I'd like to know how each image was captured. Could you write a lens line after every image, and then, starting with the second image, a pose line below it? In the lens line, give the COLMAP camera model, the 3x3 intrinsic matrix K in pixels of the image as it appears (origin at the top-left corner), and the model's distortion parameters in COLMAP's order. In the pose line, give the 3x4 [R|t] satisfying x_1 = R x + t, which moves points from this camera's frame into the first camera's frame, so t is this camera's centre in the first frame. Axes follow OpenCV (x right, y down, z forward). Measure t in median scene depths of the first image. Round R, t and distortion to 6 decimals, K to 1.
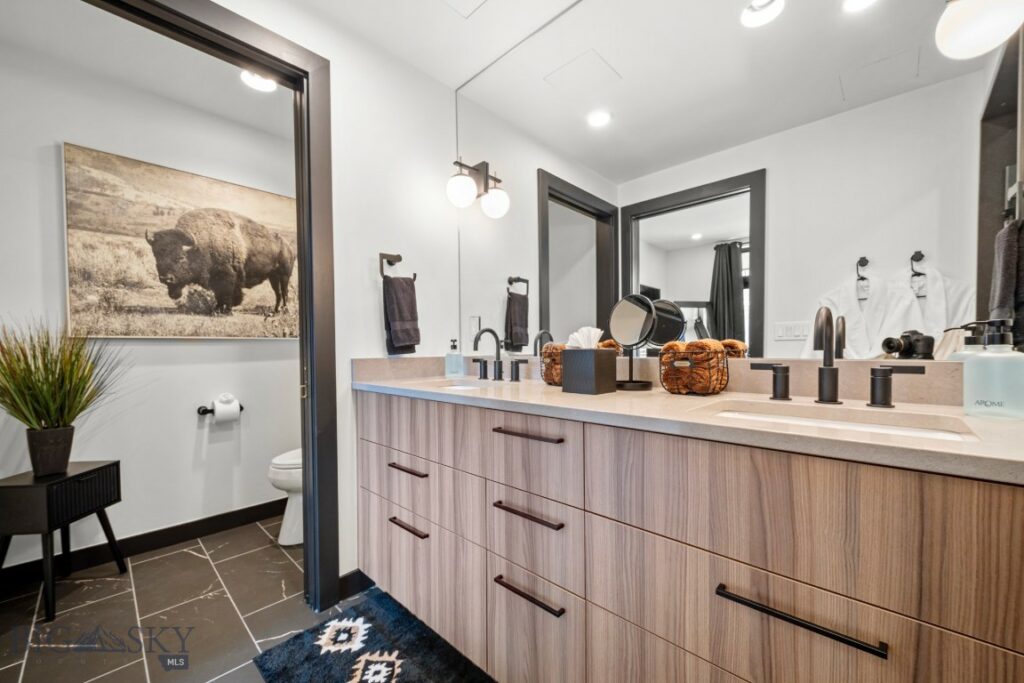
lens RADIAL K [[403.3, 0, 515.0], [0, 403.3, 361.4], [0, 0, 1]] dist [0.001196, -0.000263]
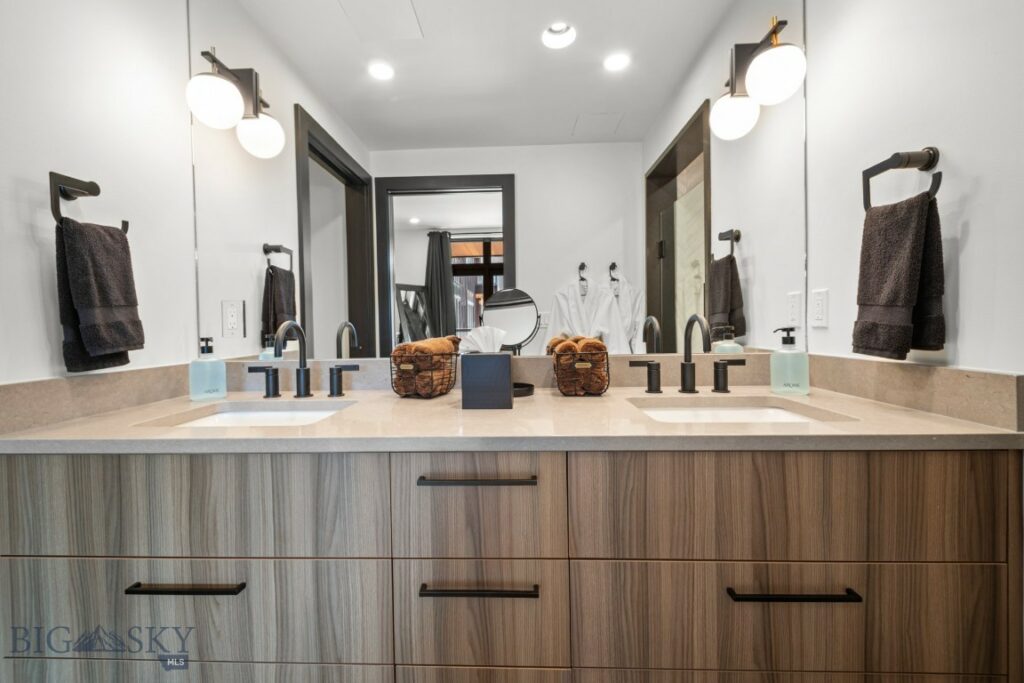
lens RADIAL K [[417.6, 0, 514.1], [0, 417.6, 337.6], [0, 0, 1]] dist [0.001701, -0.000026]
pose [[0.749966, -0.024500, 0.661023, -0.376213], [0.032213, 0.999481, 0.000498, -0.066486], [-0.660692, 0.020920, 0.750366, 0.355451]]
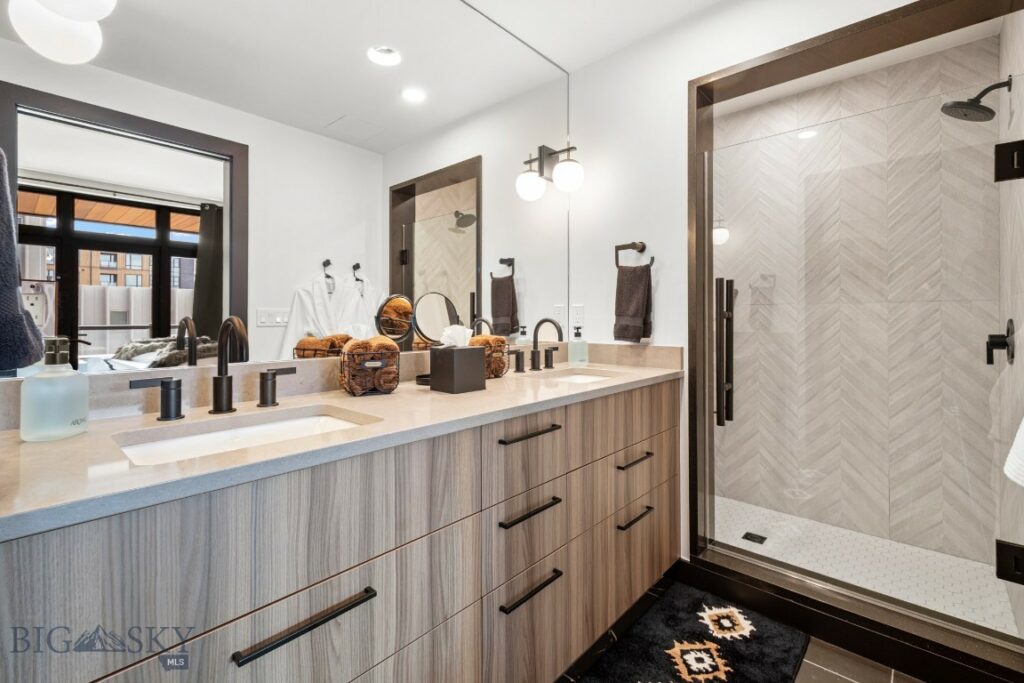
lens RADIAL K [[425.3, 0, 513.1], [0, 425.3, 327.0], [0, 0, 1]] dist [0.017061, 0.000027]
pose [[0.005101, -0.008620, 0.999950, -0.969292], [0.034532, 0.999368, 0.008439, -0.093213], [-0.999391, 0.034487, 0.005396, 0.942609]]
